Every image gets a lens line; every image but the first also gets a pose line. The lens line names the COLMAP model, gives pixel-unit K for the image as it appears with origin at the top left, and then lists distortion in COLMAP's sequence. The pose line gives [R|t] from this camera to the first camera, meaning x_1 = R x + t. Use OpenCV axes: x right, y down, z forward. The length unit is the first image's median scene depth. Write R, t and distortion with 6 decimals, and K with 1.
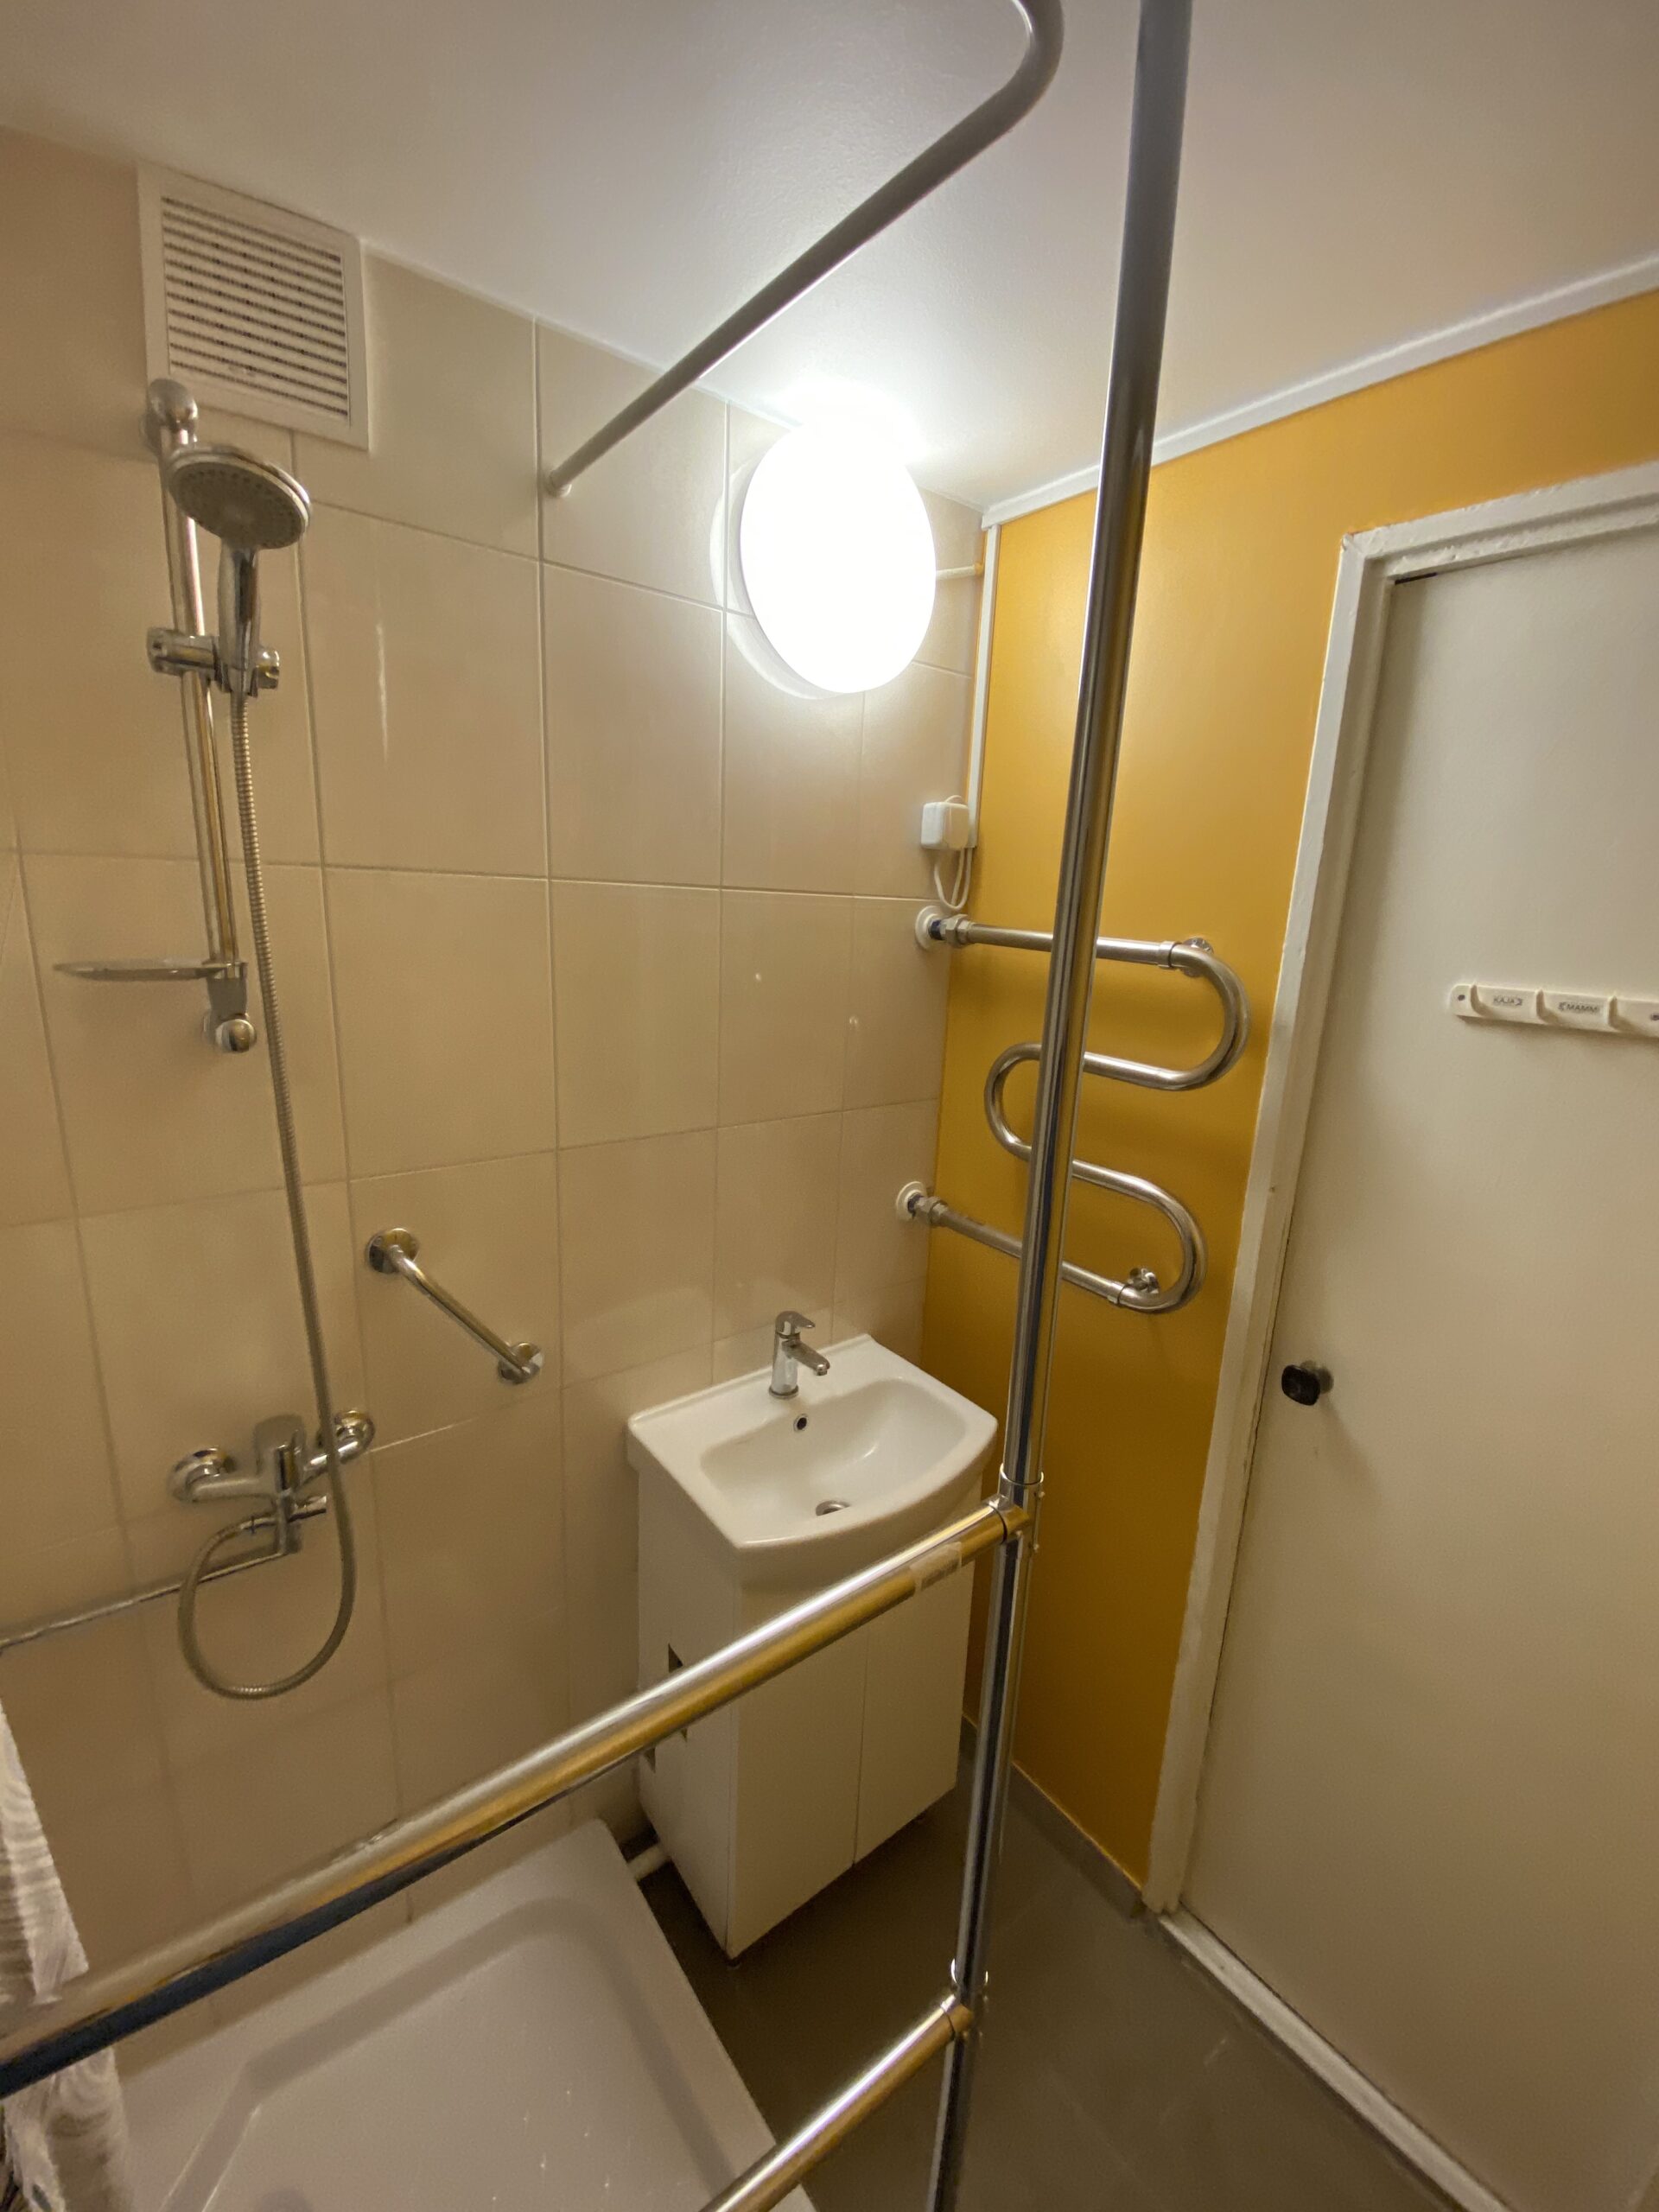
lens RADIAL K [[882.8, 0, 829.5], [0, 882.8, 1106.0], [0, 0, 1]] dist [0.001021, -0.010846]
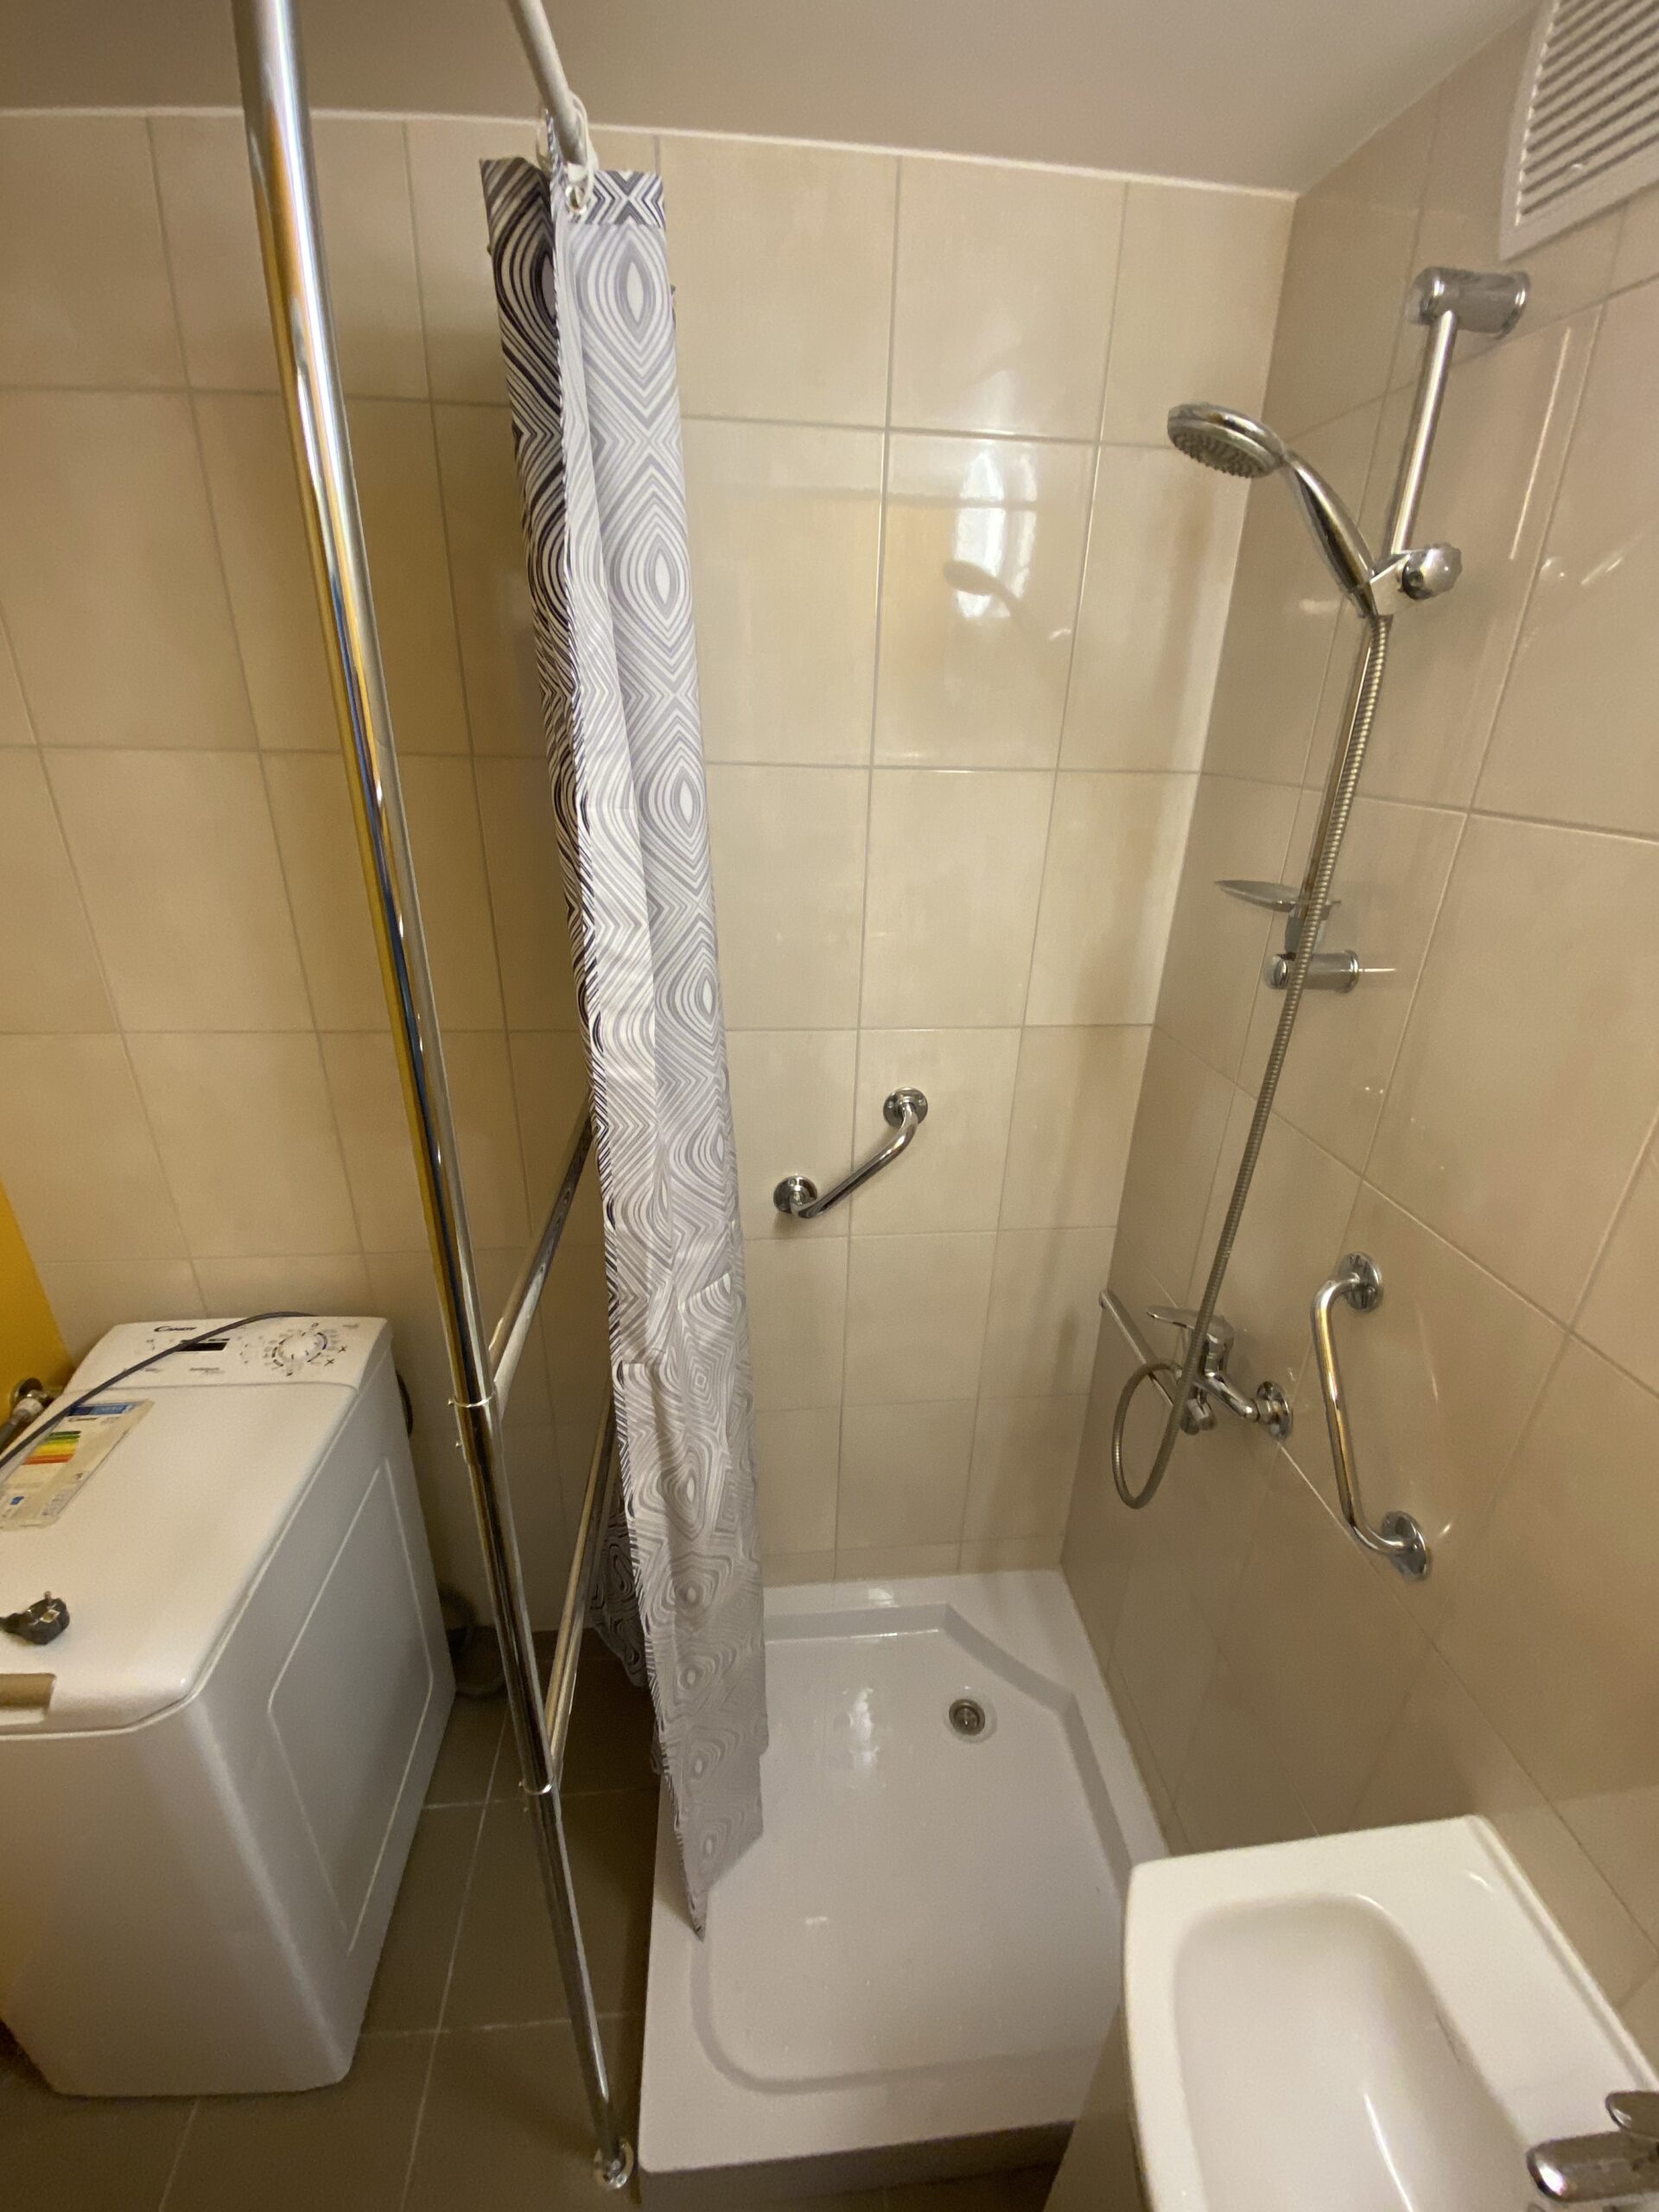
lens RADIAL K [[884.8, 0, 822.6], [0, 884.8, 1083.7], [0, 0, 1]] dist [-0.001638, -0.011038]
pose [[-0.528838, 0.272225, -0.803880, 0.332502], [-0.232733, 0.864345, 0.445806, -0.210569], [0.816190, 0.422849, -0.393743, 0.721452]]
